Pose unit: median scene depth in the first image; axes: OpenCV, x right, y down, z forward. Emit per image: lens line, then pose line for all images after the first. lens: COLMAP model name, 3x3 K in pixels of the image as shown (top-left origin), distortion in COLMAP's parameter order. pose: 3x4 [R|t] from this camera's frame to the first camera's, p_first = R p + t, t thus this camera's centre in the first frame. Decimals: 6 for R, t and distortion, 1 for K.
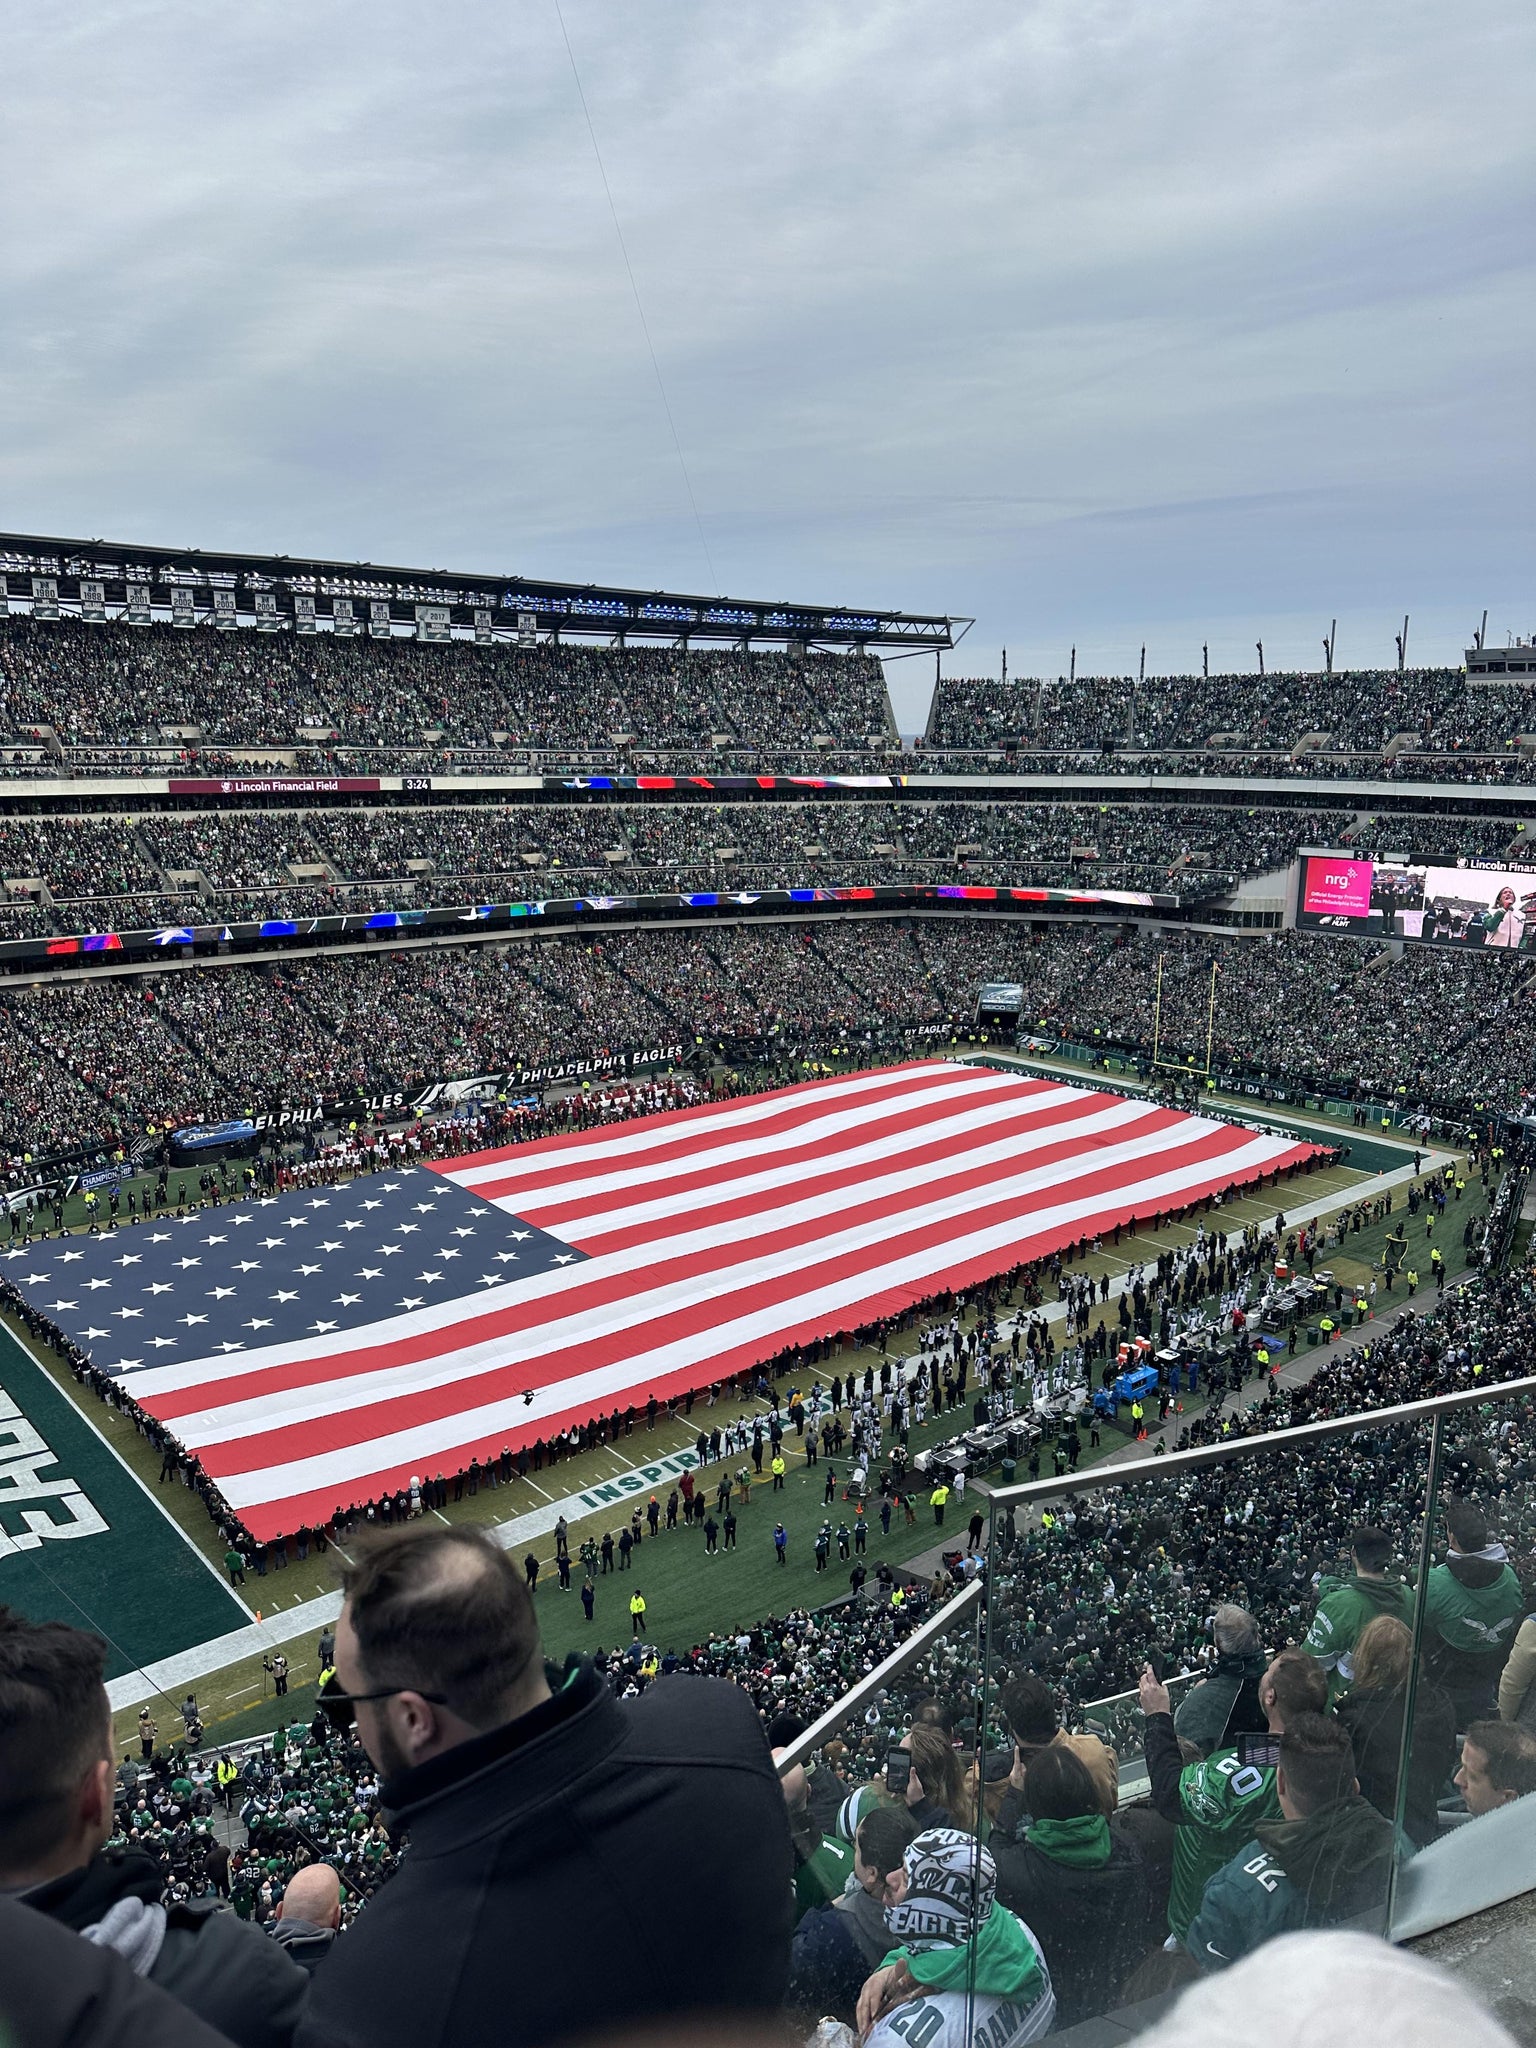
lens RADIAL K [[1388.0, 0, 763.4], [0, 1388.0, 1054.4], [0, 0, 1]] dist [0.034616, -0.028368]
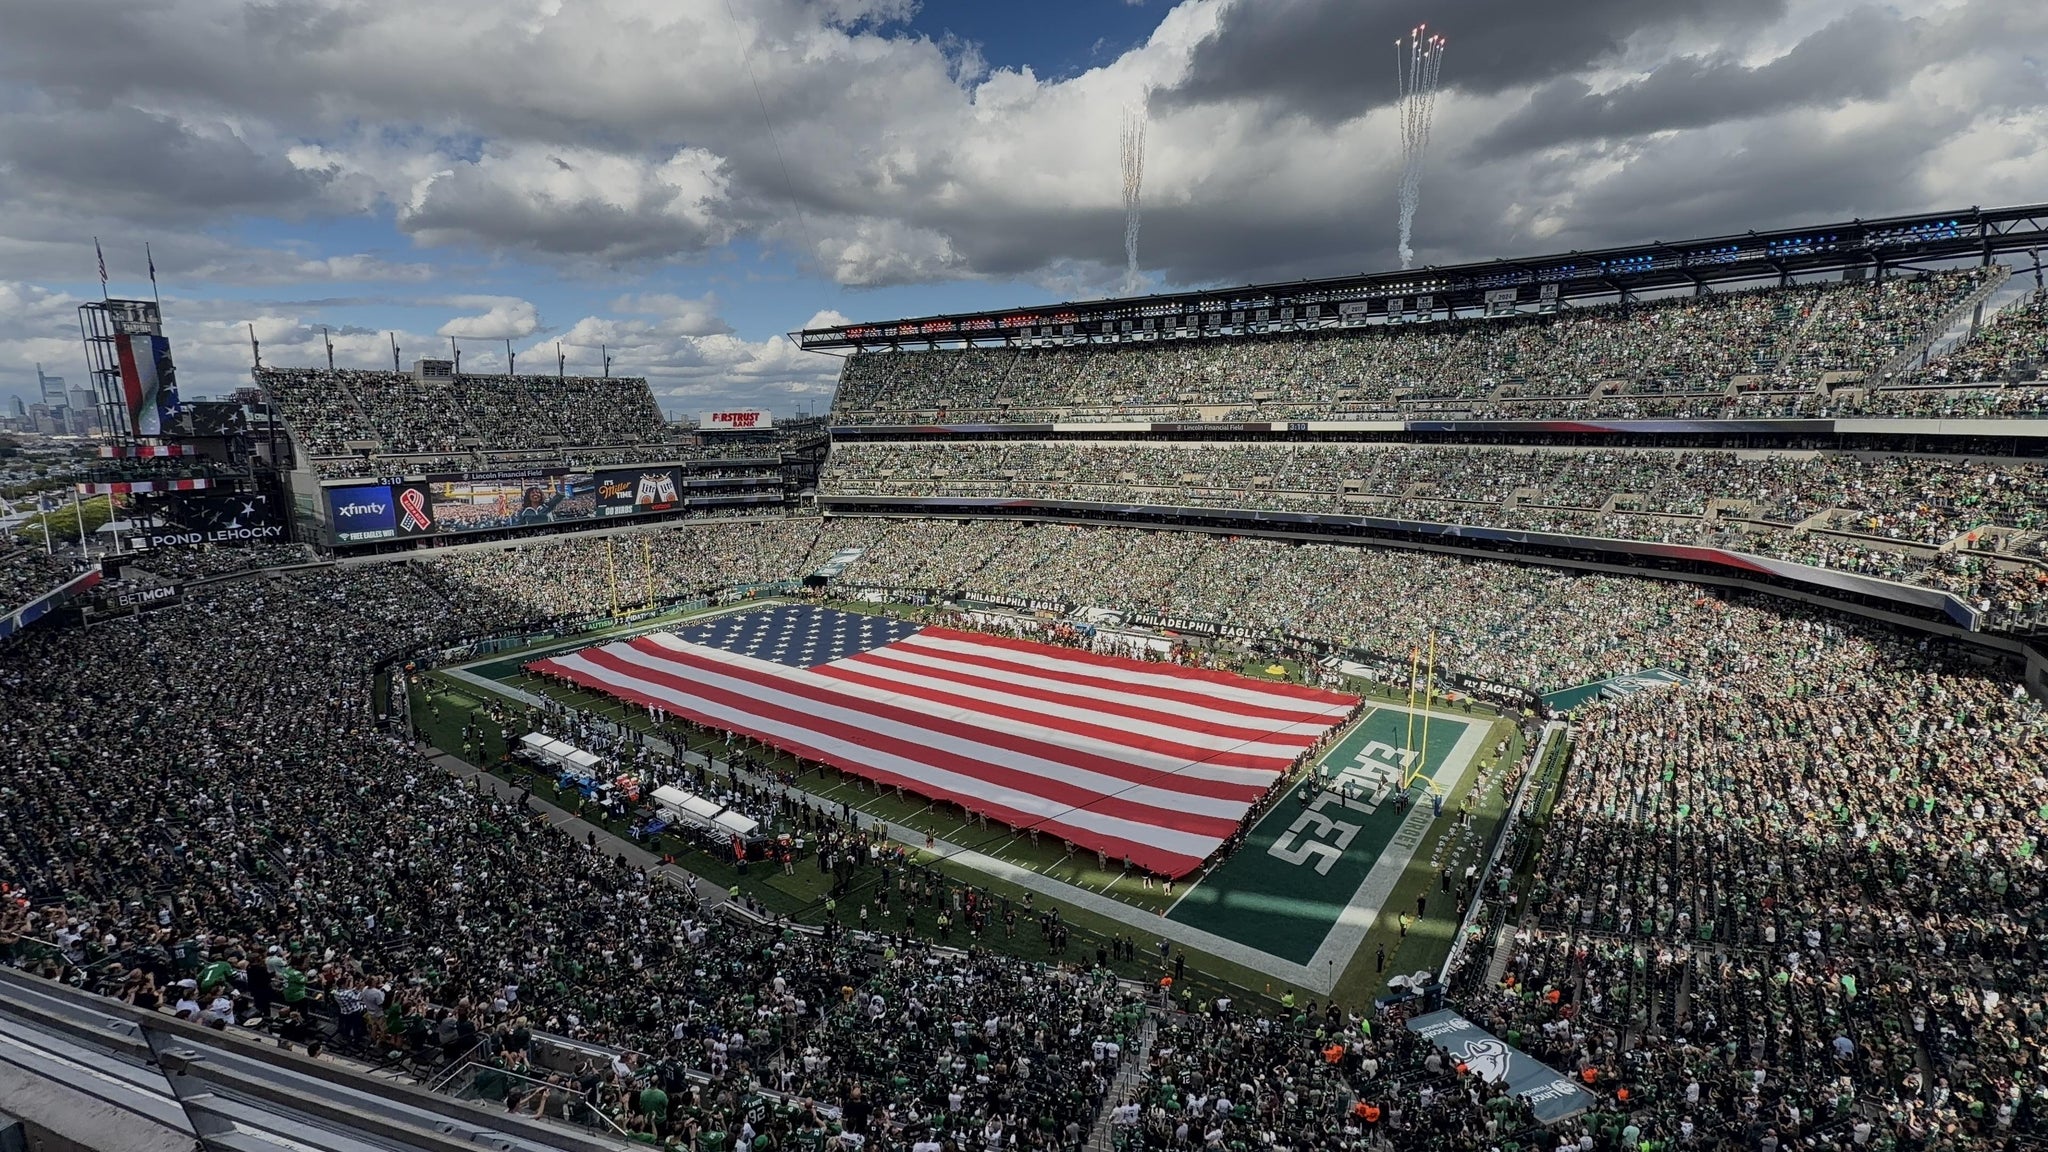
lens RADIAL K [[908.6, 0, 1025.8], [0, 908.6, 548.3], [0, 0, 1]] dist [0.002114, 0.000449]
pose [[0.225919, 0.136381, -0.964552, 0.592854], [-0.188806, 0.977506, 0.093990, -0.101948], [0.955674, 0.160879, 0.246586, 0.497108]]
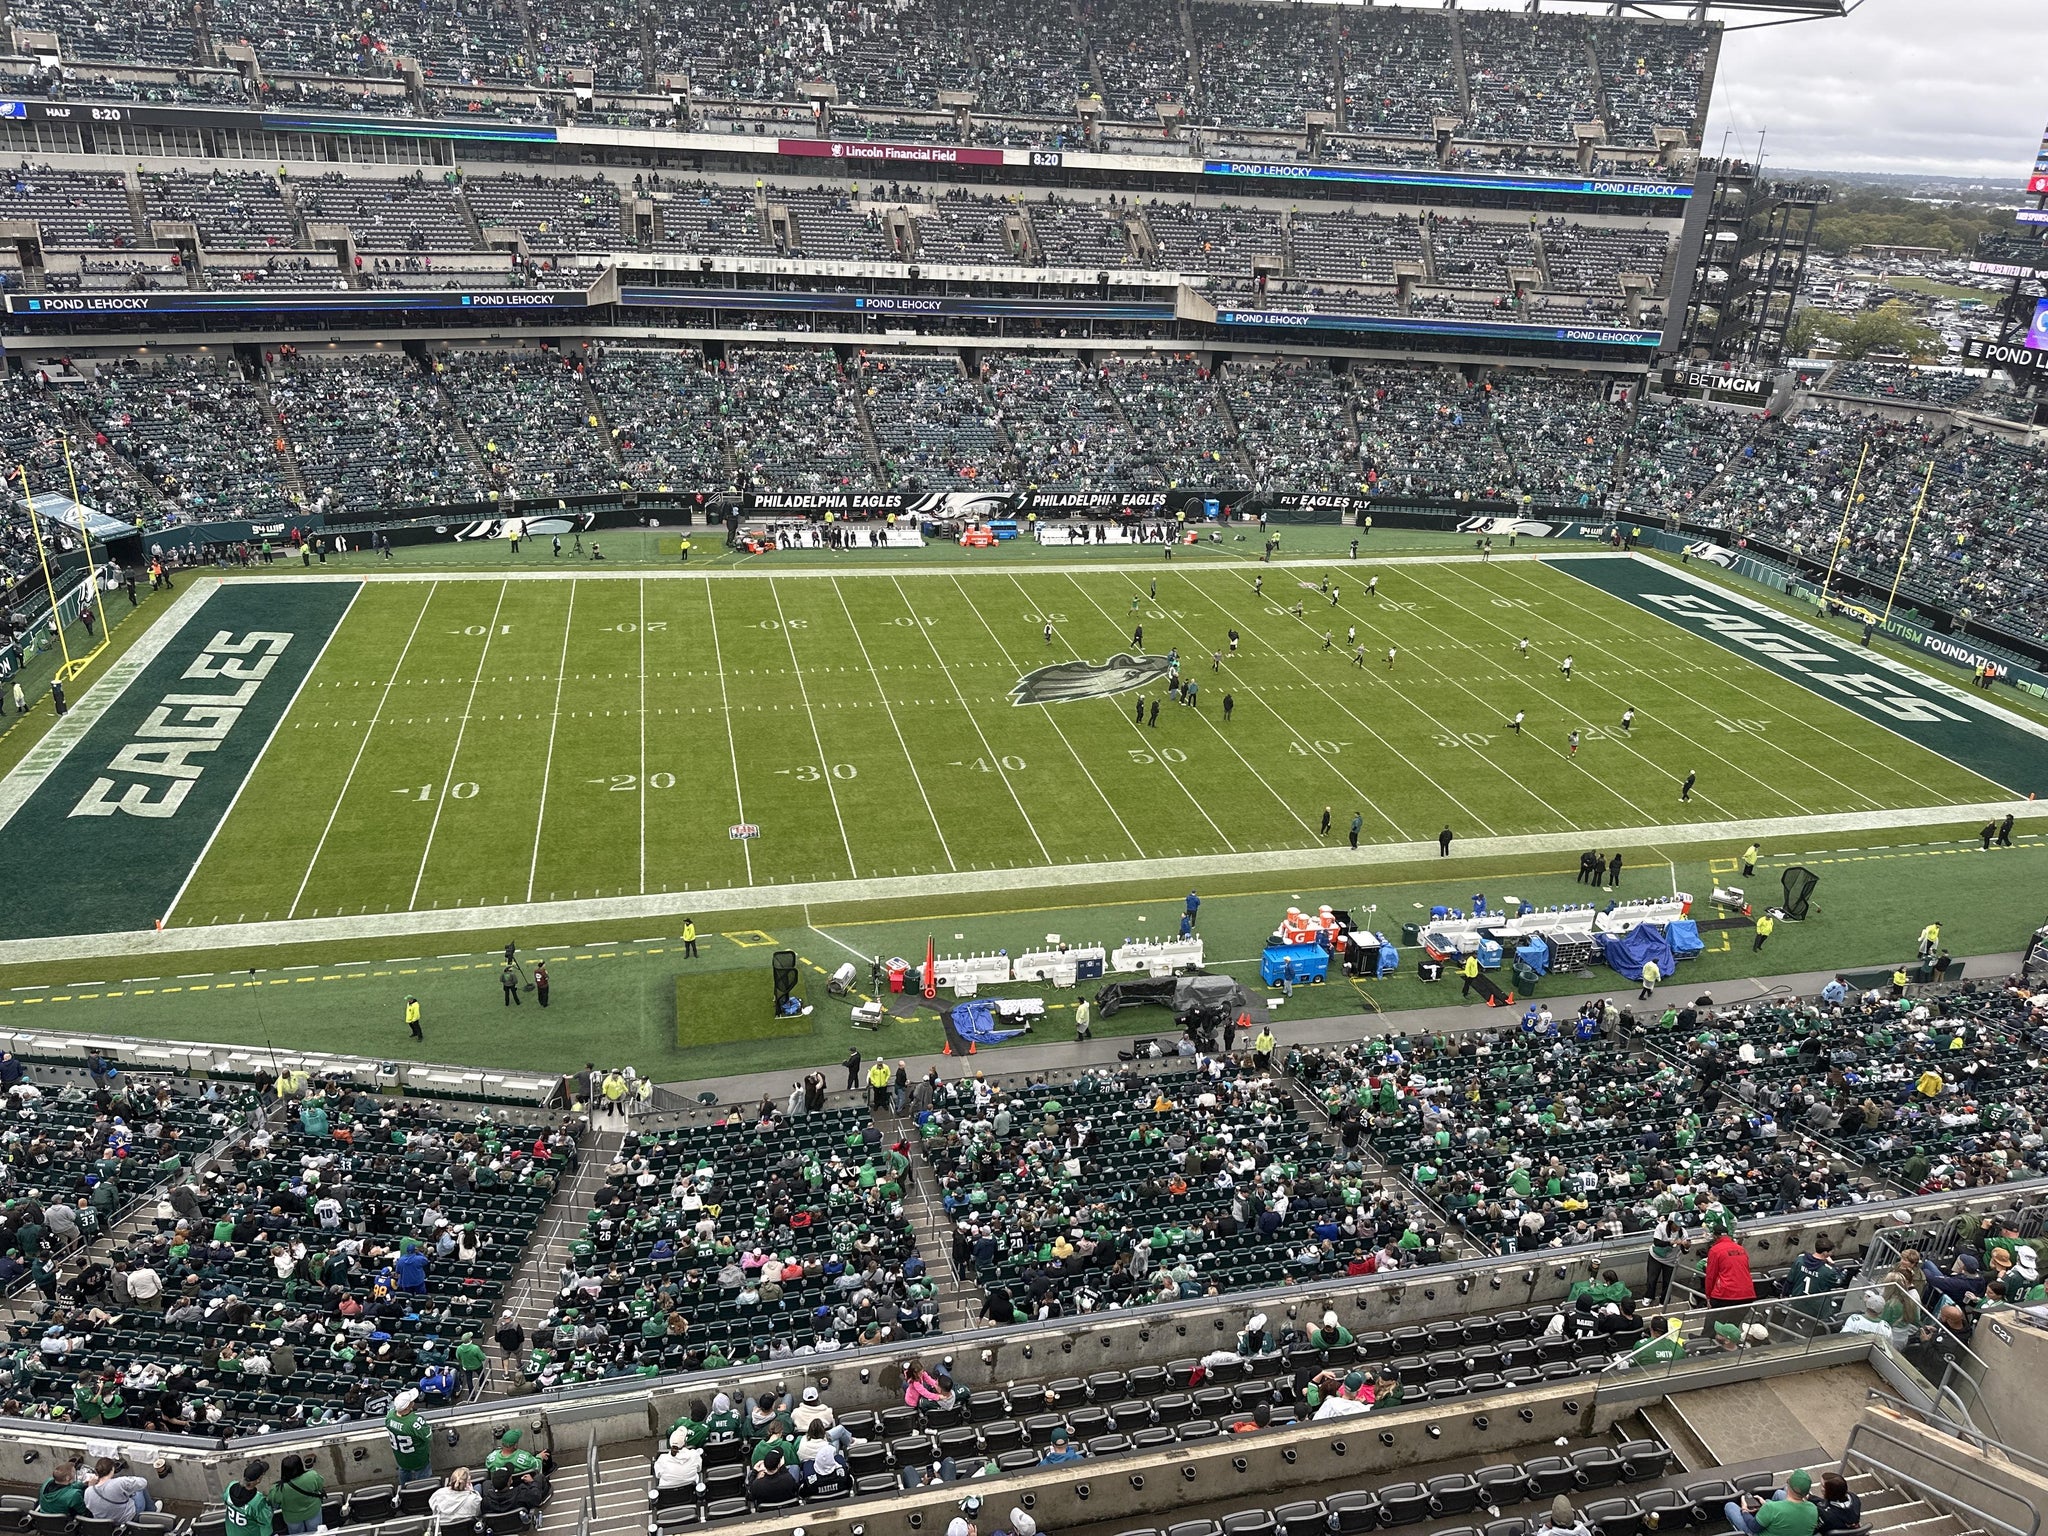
lens RADIAL K [[1388.0, 0, 1008.6], [0, 1388.0, 813.8], [0, 0, 1]] dist [0.034616, -0.028368]
pose [[0.886030, 0.231833, -0.401502, 0.185237], [-0.139482, 0.959173, 0.246033, -0.006047], [0.442149, -0.161990, 0.882193, 0.114544]]
